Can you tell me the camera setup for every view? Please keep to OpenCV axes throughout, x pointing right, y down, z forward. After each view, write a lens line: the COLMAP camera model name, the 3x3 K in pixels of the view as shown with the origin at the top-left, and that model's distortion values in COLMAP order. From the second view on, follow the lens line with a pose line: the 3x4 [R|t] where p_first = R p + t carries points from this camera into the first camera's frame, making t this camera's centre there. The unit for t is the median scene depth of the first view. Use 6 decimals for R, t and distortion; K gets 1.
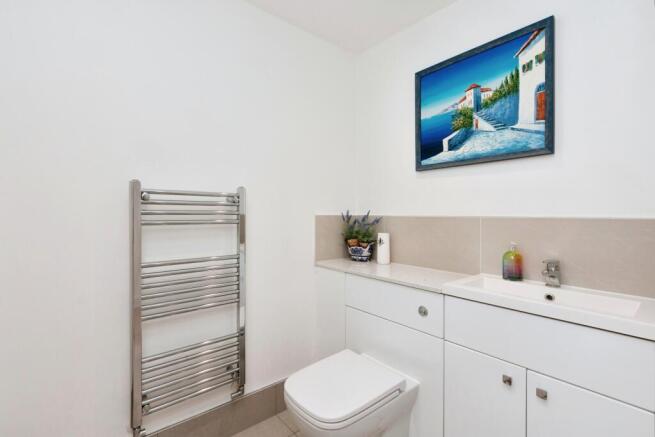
lens RADIAL K [[302.9, 0, 327.5], [0, 302.9, 218.5], [0, 0, 1]] dist [0.000061, 0.000129]
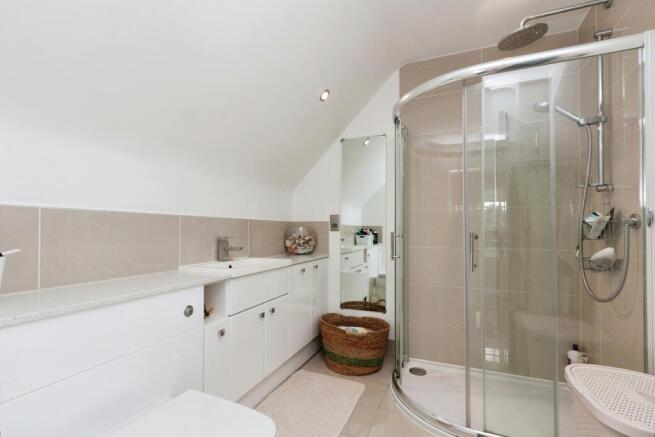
lens RADIAL K [[302.9, 0, 327.5], [0, 302.9, 218.5], [0, 0, 1]] dist [0.000061, 0.000129]
pose [[-0.443248, 0.006132, 0.896378, -0.806176], [0.002035, 0.999981, -0.005834, 0.017153], [-0.896397, -0.000762, -0.443252, 1.097808]]
